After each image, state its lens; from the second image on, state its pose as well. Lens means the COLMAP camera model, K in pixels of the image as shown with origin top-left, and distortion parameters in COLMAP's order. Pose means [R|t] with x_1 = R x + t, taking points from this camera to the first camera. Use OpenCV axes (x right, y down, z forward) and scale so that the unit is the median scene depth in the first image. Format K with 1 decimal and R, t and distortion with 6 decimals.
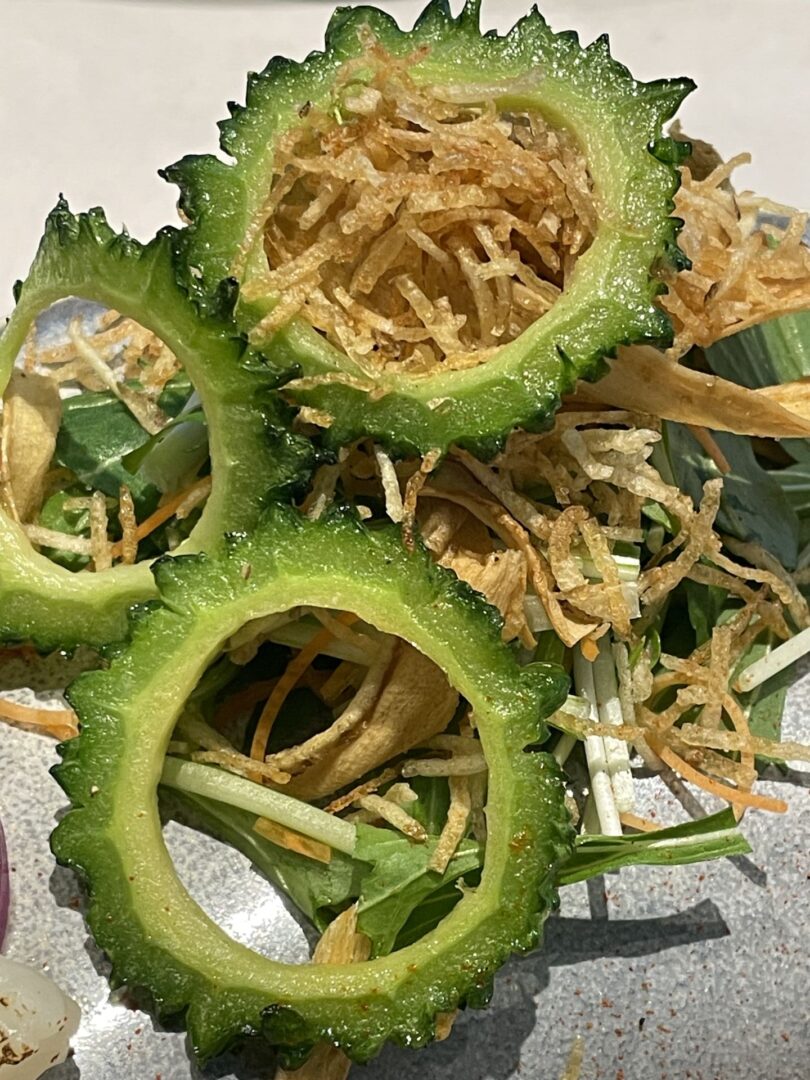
lens RADIAL K [[2169.2, 0, 450.1], [0, 2169.2, 558.4], [0, 0, 1]] dist [0.133047, 0.000000]
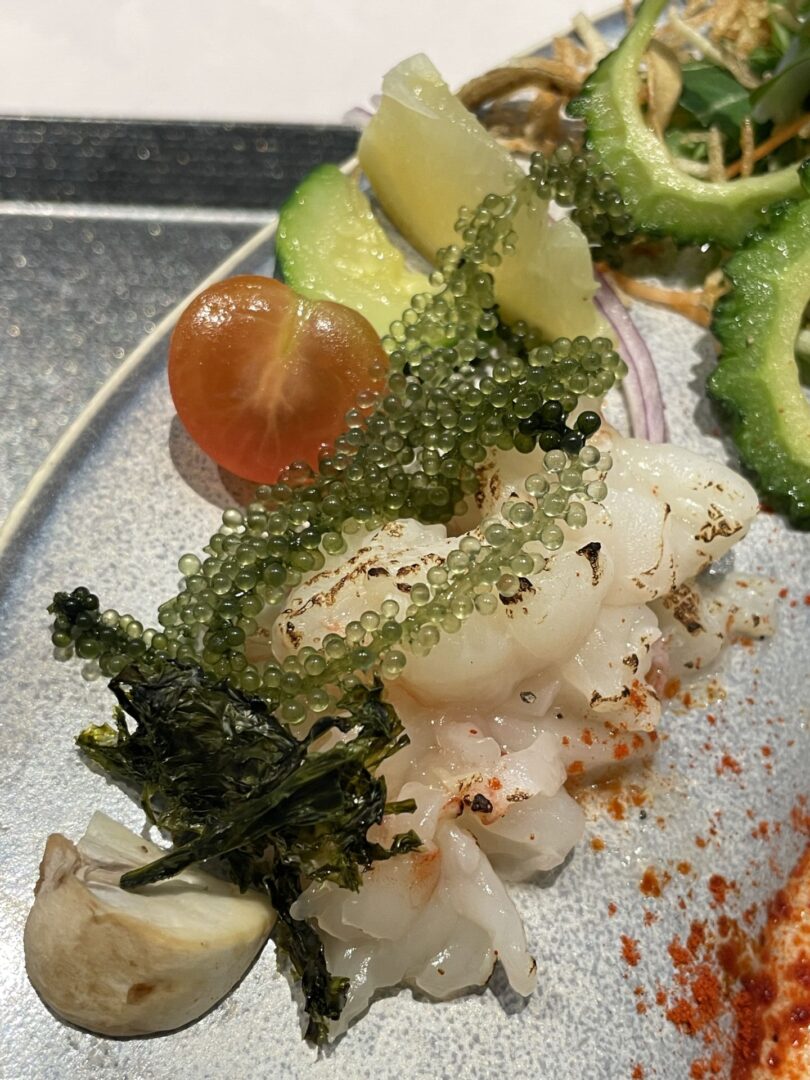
lens RADIAL K [[1288.4, 0, 418.2], [0, 1288.4, 516.1], [0, 0, 1]] dist [0.032749, 0.000000]
pose [[0.996628, 0.051609, -0.063793, -0.301916], [-0.044598, 0.993276, 0.106832, 0.135266], [0.068877, -0.103627, 0.992229, 0.230728]]
